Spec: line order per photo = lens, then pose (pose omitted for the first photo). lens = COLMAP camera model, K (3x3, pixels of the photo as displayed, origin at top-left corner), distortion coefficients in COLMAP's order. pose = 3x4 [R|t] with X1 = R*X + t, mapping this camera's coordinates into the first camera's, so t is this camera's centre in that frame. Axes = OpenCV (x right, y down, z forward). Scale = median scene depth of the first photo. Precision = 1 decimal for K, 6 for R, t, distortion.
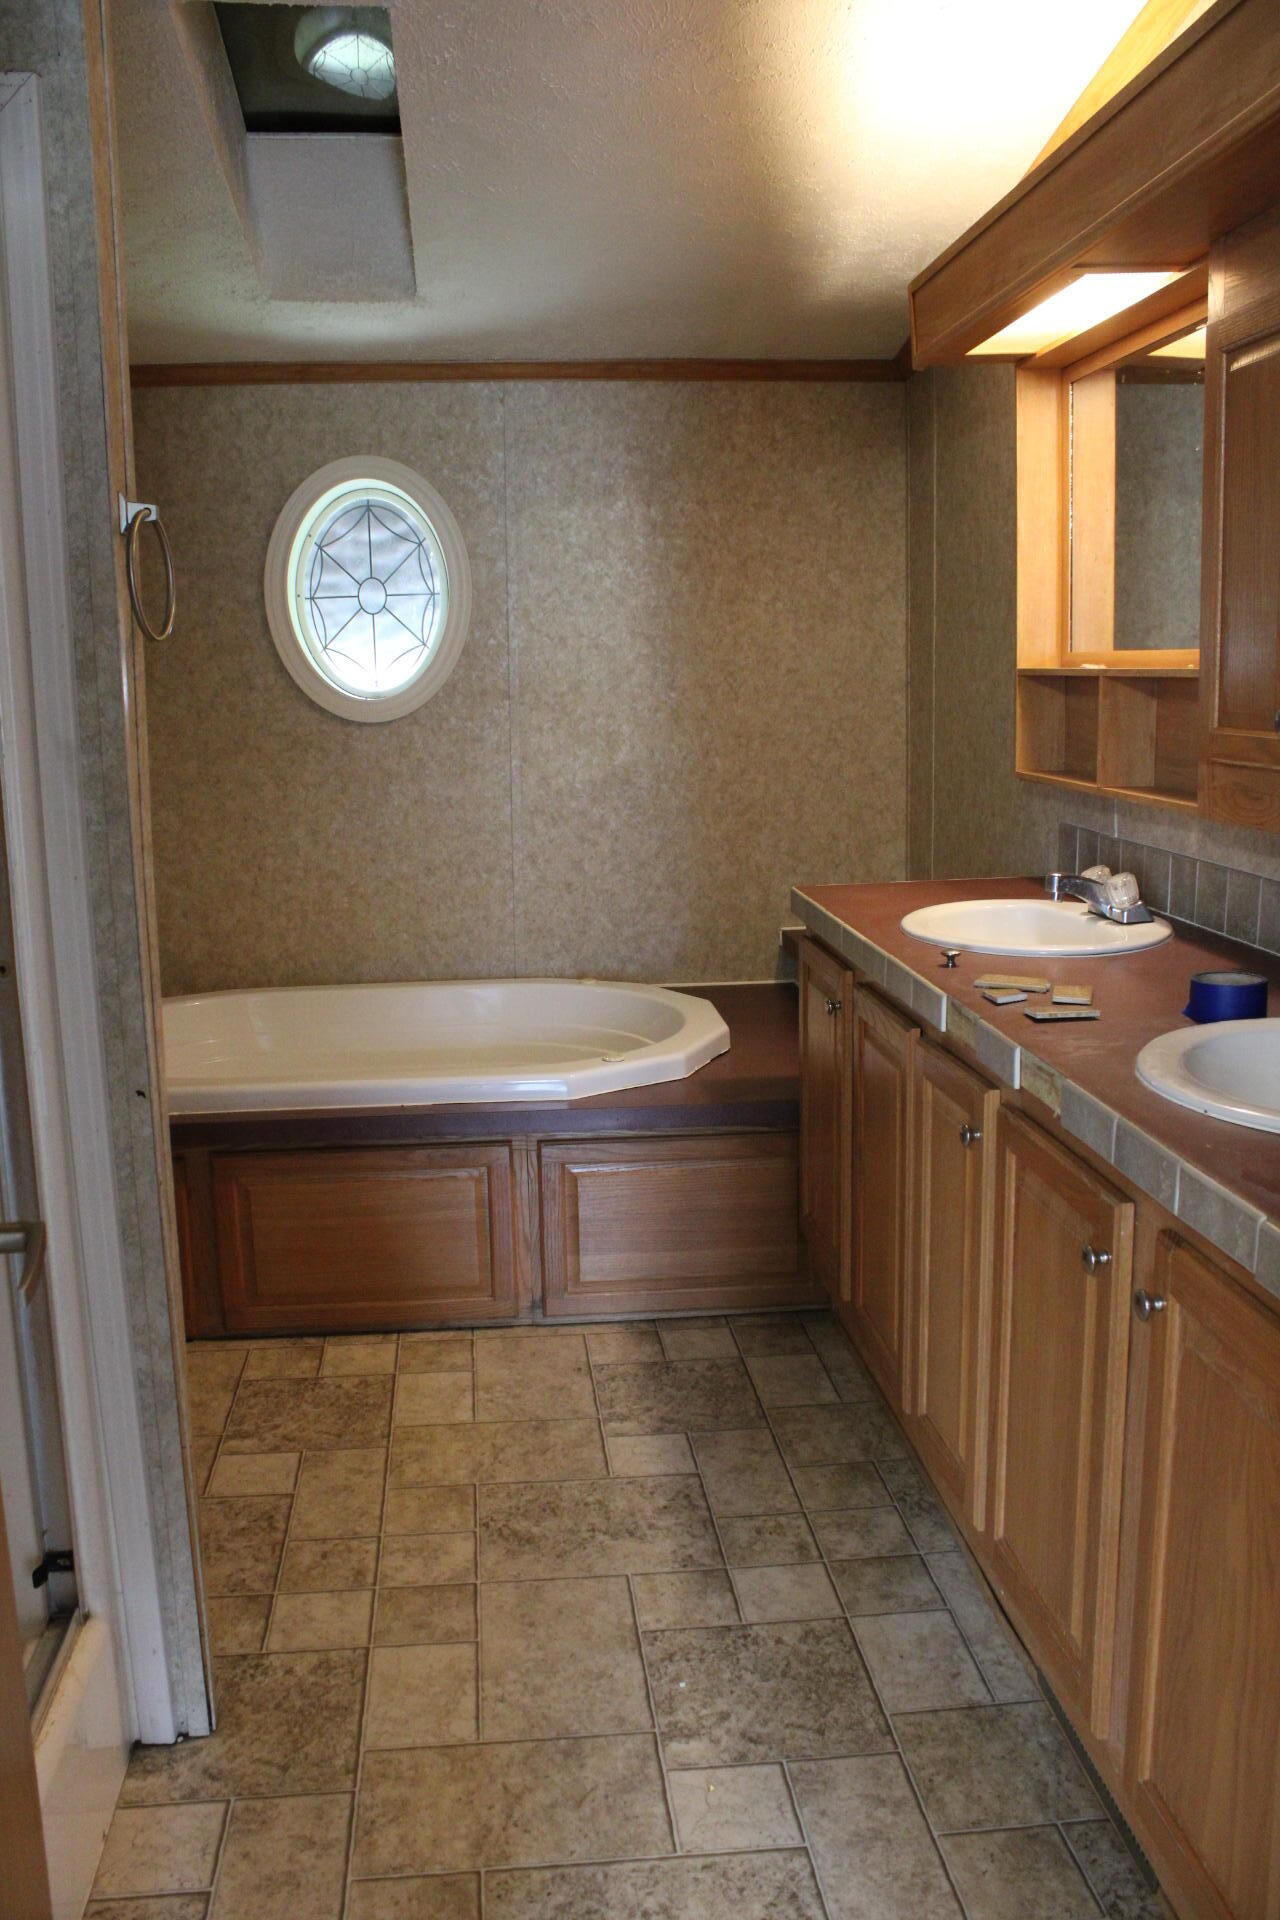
lens RADIAL K [[1595.4, 0, 631.8], [0, 1595.4, 955.5], [0, 0, 1]] dist [-0.158341, 0.131275]
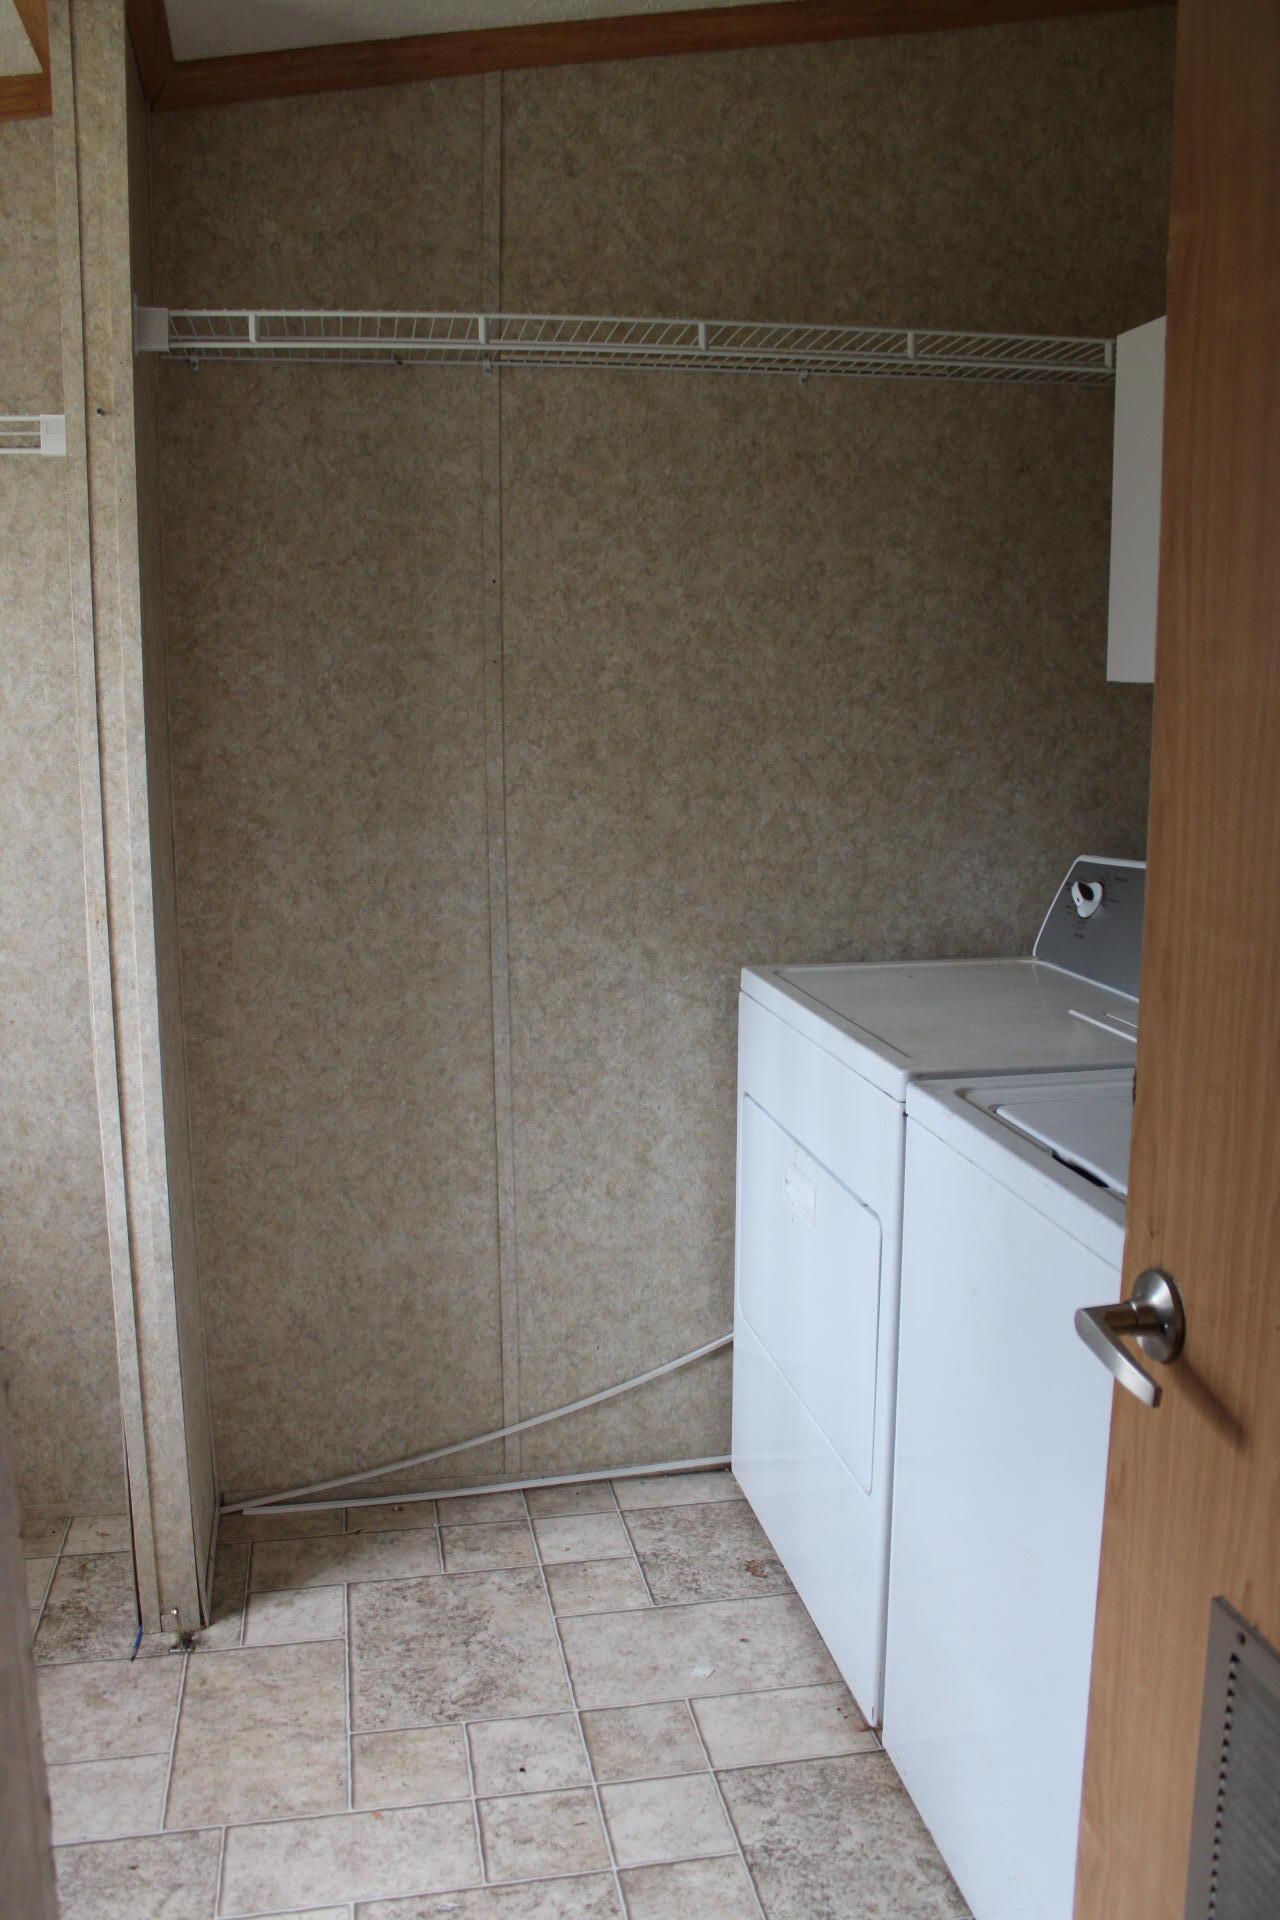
lens RADIAL K [[1595.4, 0, 639.3], [0, 1595.4, 973.6], [0, 0, 1]] dist [-0.158341, 0.131275]
pose [[-0.075227, -0.188095, 0.979266, -0.895275], [0.172079, 0.964867, 0.198548, -0.183190], [-0.982207, 0.183447, -0.040217, 0.913268]]
